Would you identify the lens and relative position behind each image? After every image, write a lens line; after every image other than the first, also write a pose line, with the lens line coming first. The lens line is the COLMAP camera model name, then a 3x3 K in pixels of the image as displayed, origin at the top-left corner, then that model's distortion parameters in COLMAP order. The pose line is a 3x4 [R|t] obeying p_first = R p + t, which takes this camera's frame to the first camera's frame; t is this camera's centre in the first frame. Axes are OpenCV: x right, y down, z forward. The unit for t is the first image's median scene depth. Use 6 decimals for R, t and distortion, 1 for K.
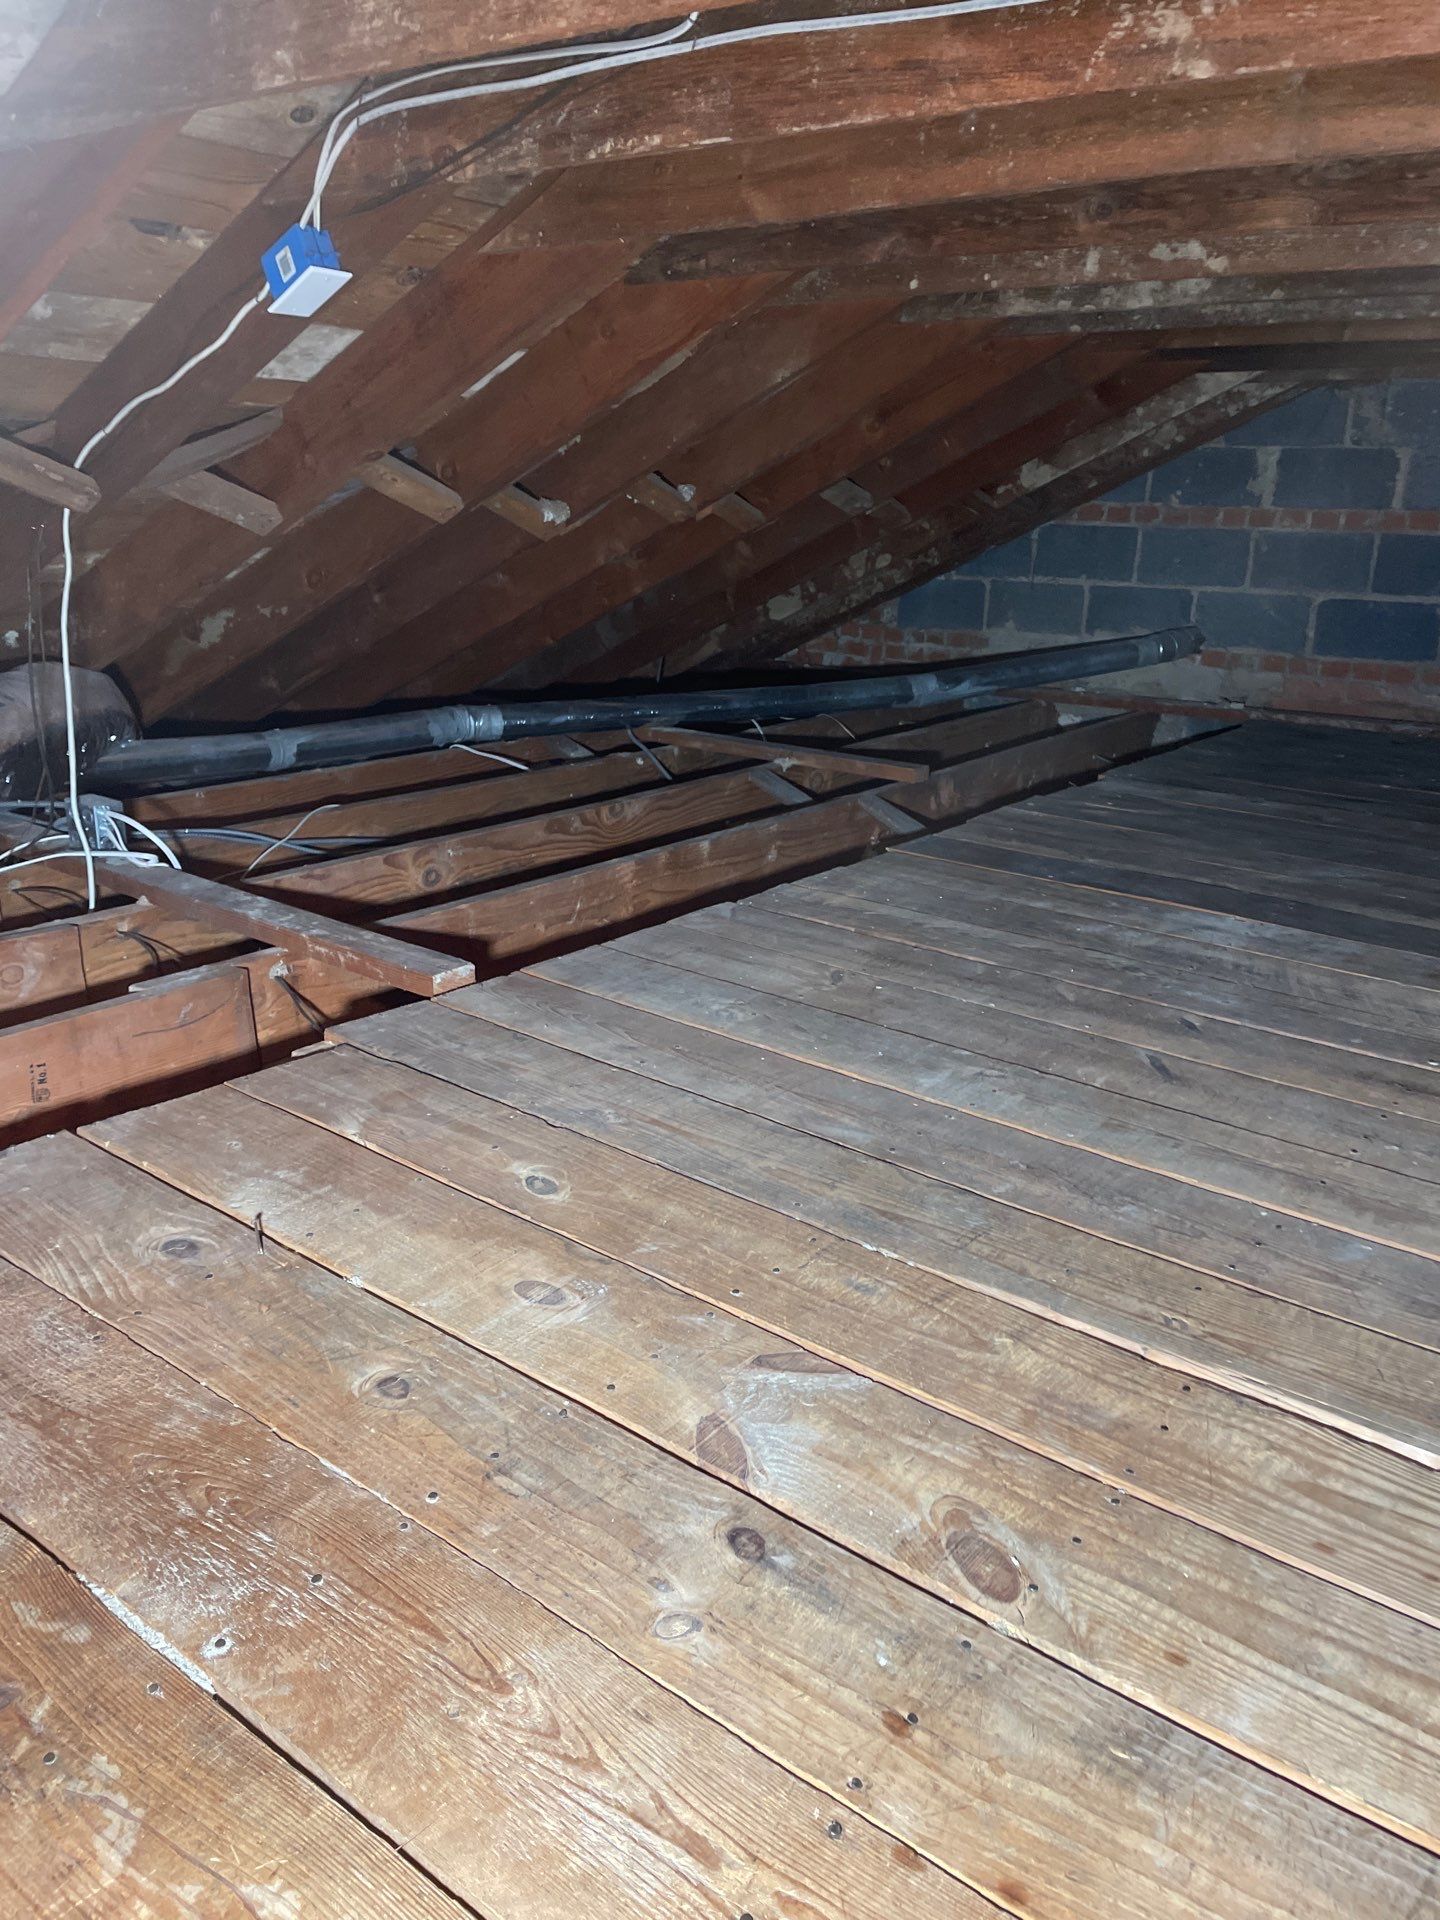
lens RADIAL K [[1432.1, 0, 718.7], [0, 1432.1, 953.4], [0, 0, 1]] dist [-0.015373, -0.029032]
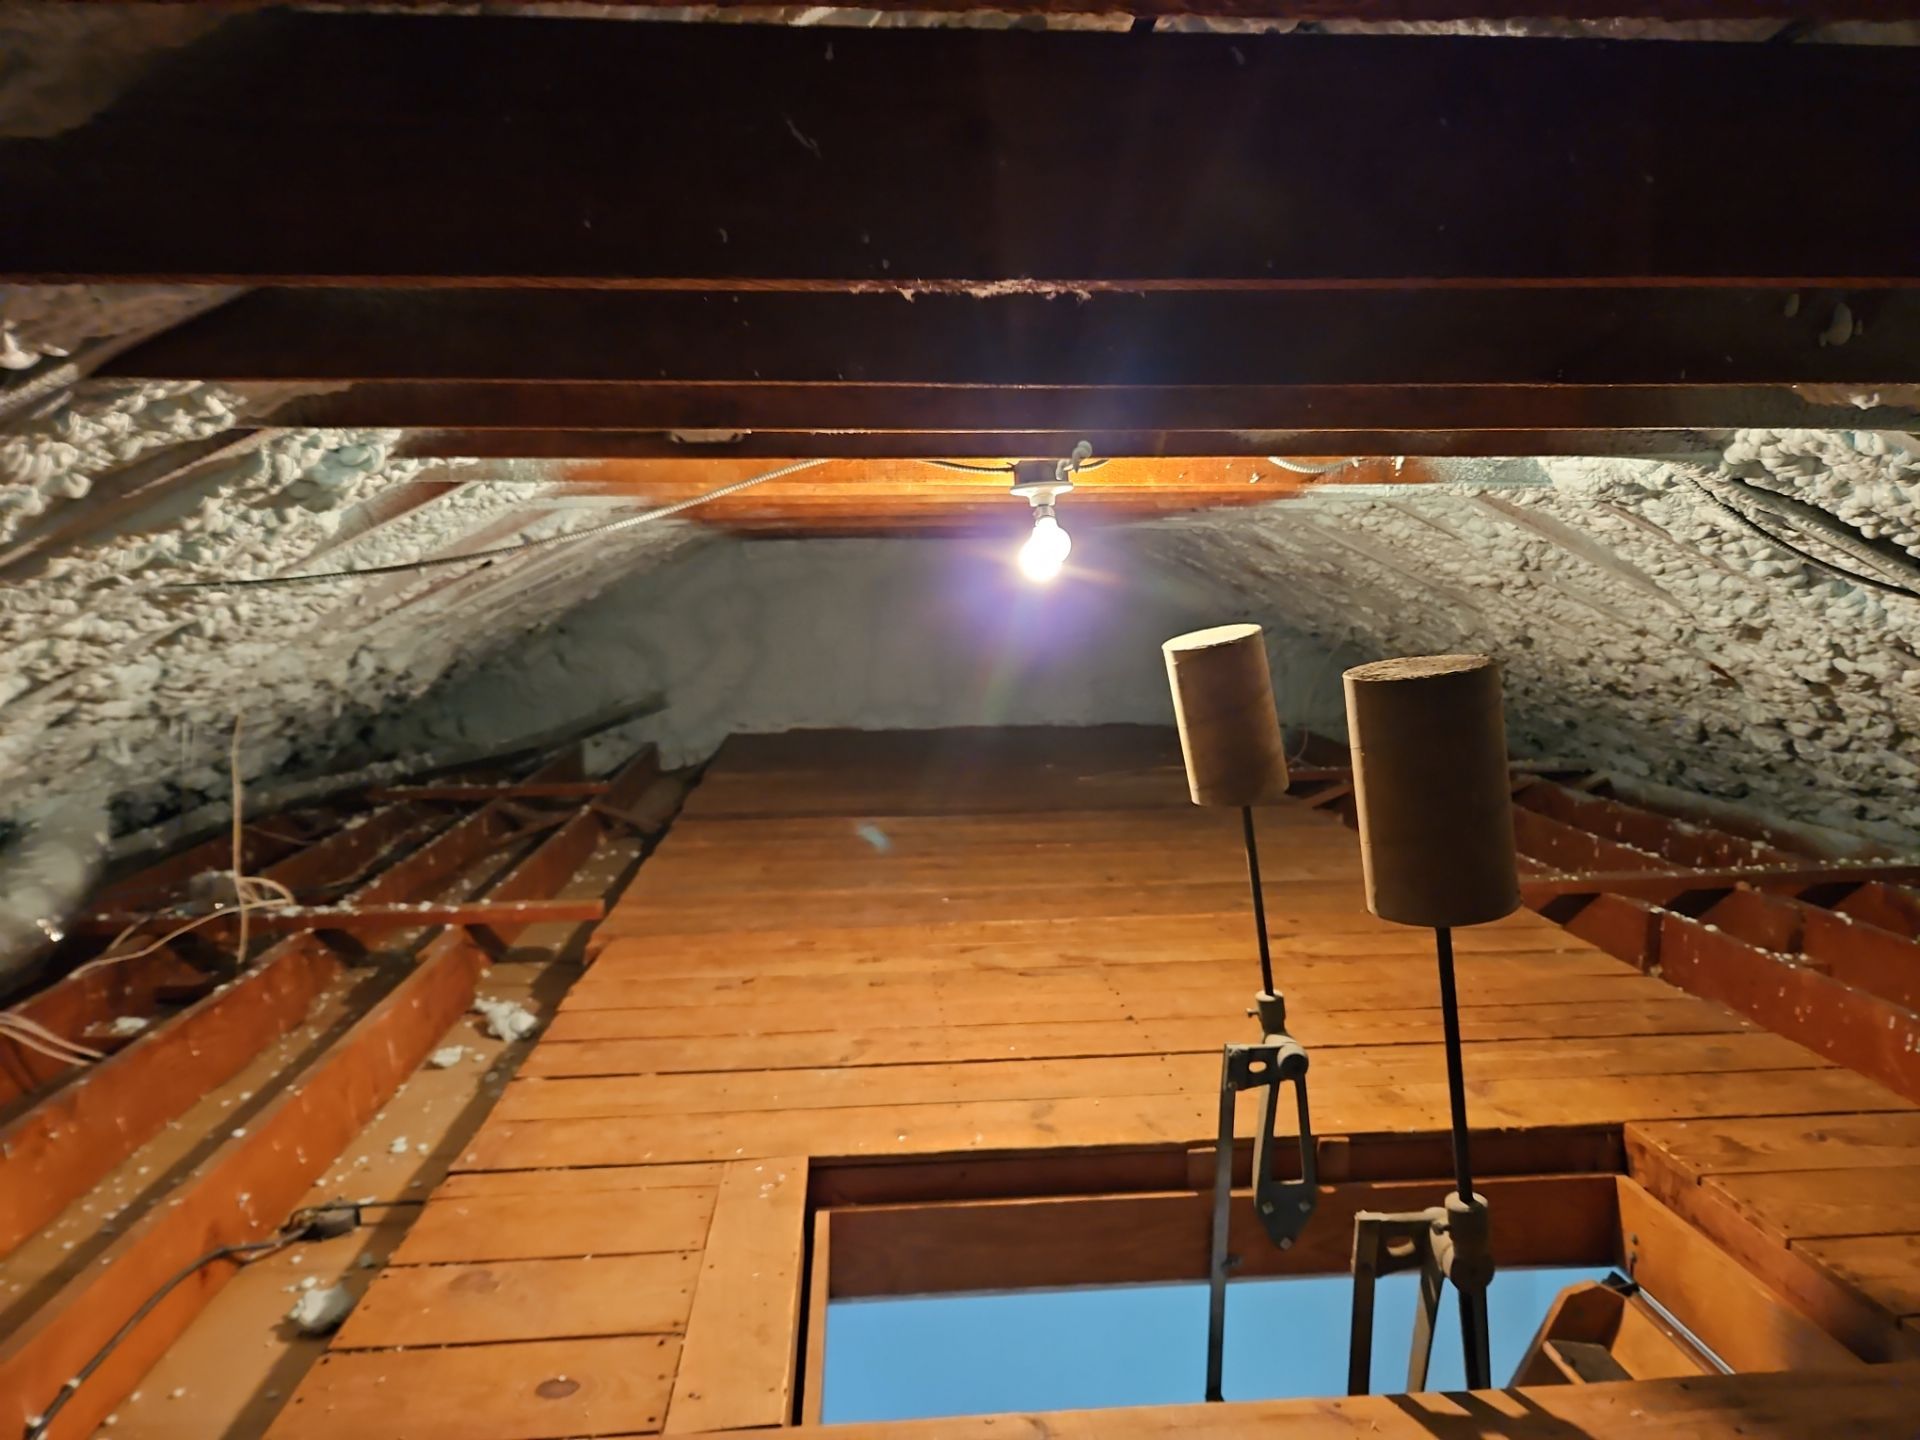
lens RADIAL K [[1249.8, 0, 954.7], [0, 1249.8, 704.8], [0, 0, 1]] dist [0.040911, -0.018898]
pose [[0.726419, -0.096284, 0.680474, -0.777935], [0.240004, 0.963339, -0.119900, 0.057276], [-0.643983, 0.250414, 0.722896, -0.421971]]
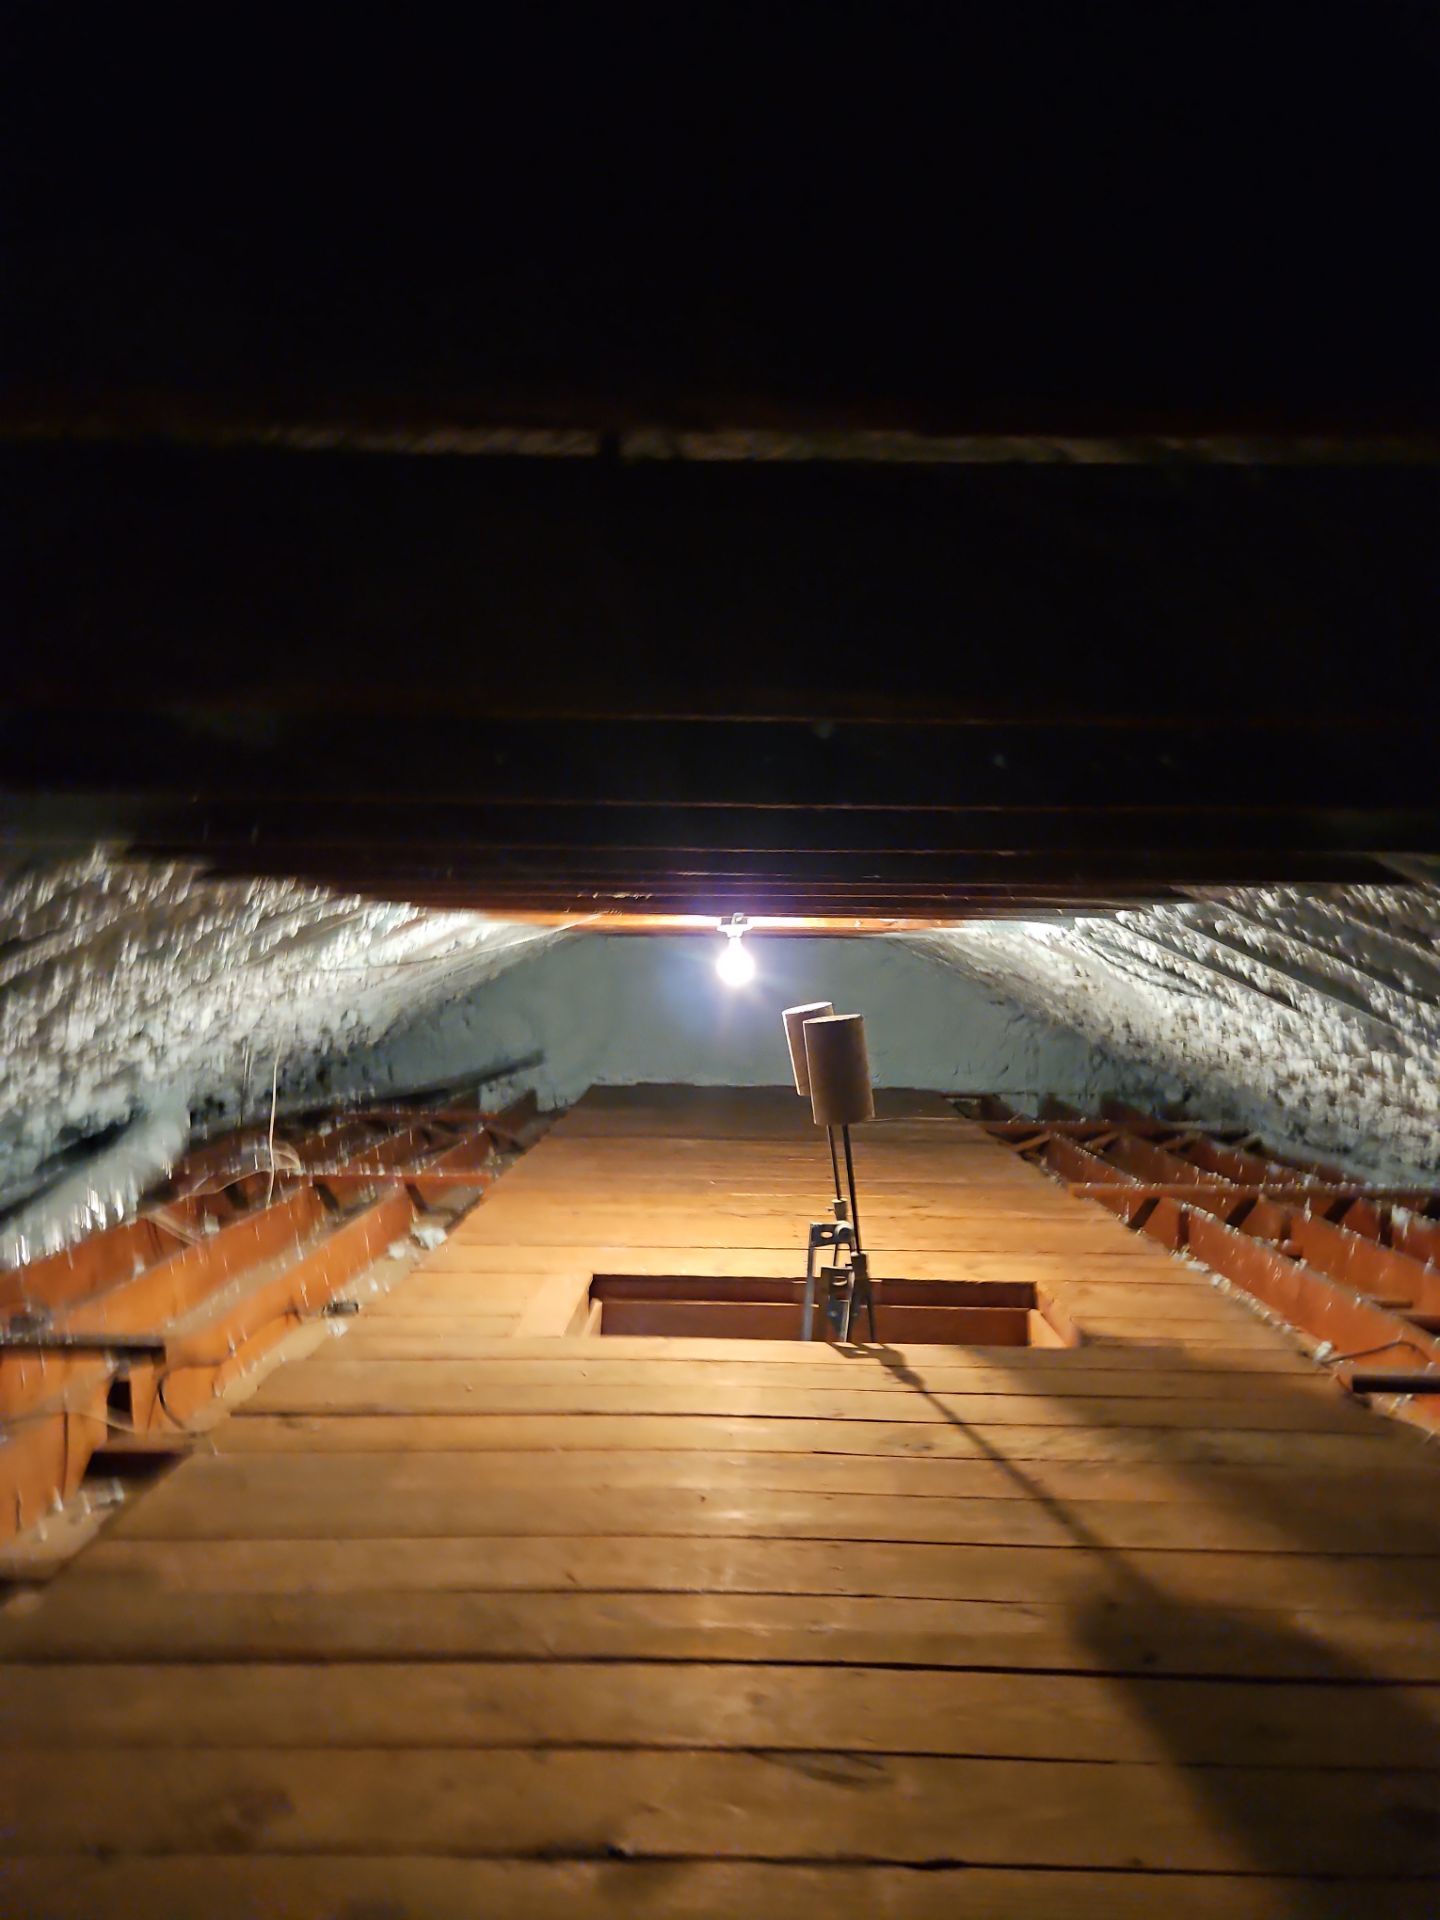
lens RADIAL K [[1249.8, 0, 726.4], [0, 1249.8, 974.8], [0, 0, 1]] dist [0.040911, -0.018898]
pose [[0.788245, -0.015206, 0.615173, -1.123957], [0.195414, 0.954134, -0.226808, 0.241467], [-0.583509, 0.298994, 0.755063, -1.050668]]
